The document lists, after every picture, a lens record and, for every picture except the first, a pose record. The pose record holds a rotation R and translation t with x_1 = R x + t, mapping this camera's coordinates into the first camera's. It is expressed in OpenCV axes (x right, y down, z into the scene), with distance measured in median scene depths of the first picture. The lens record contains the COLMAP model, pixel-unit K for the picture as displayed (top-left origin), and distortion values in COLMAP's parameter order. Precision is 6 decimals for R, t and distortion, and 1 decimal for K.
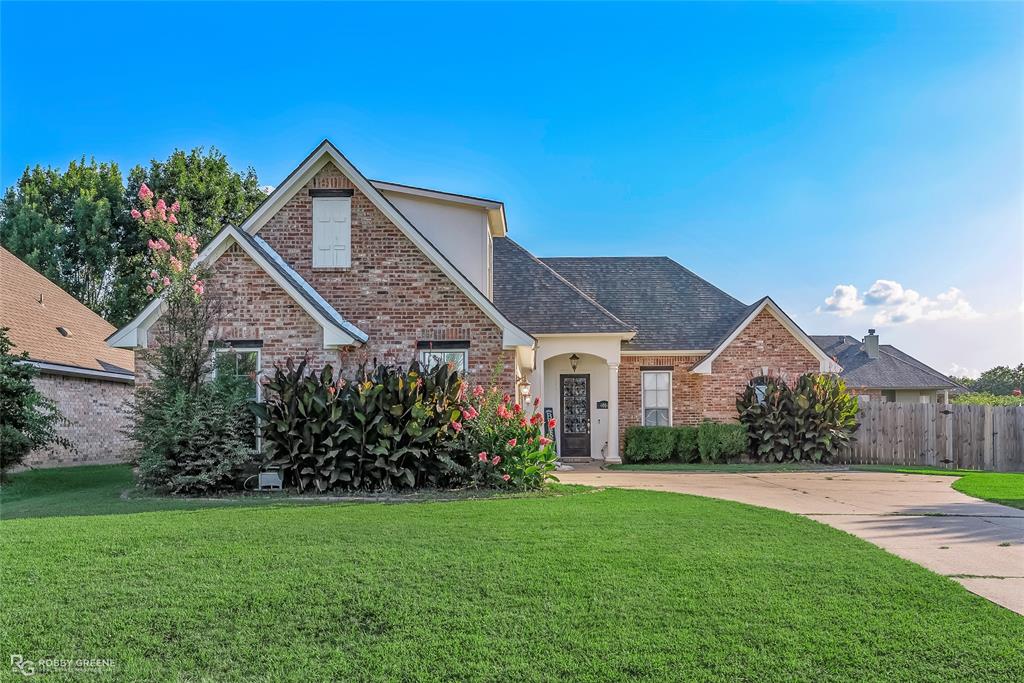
lens RADIAL K [[926.0, 0, 511.8], [0, 926.0, 342.4], [0, 0, 1]] dist [0.006945, 0.011318]
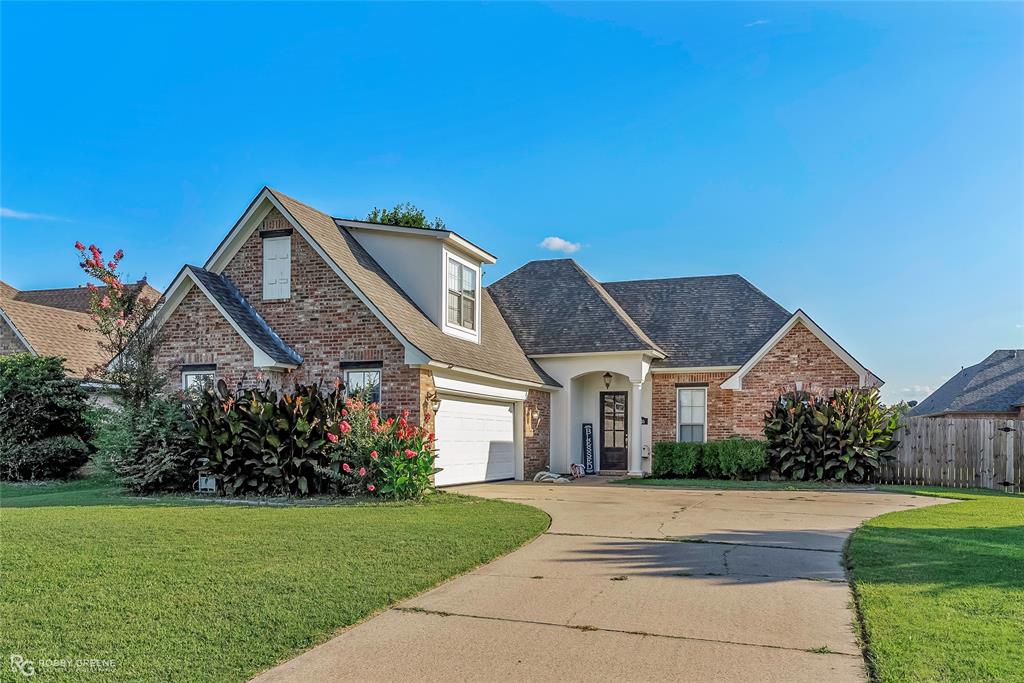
lens RADIAL K [[816.6, 0, 512.9], [0, 816.6, 383.2], [0, 0, 1]] dist [0.000477, -0.006177]
pose [[0.946037, -0.013064, -0.323795, 0.286377], [0.019550, 0.999668, 0.016787, 0.008016], [0.323469, -0.022212, 0.945978, 0.101179]]
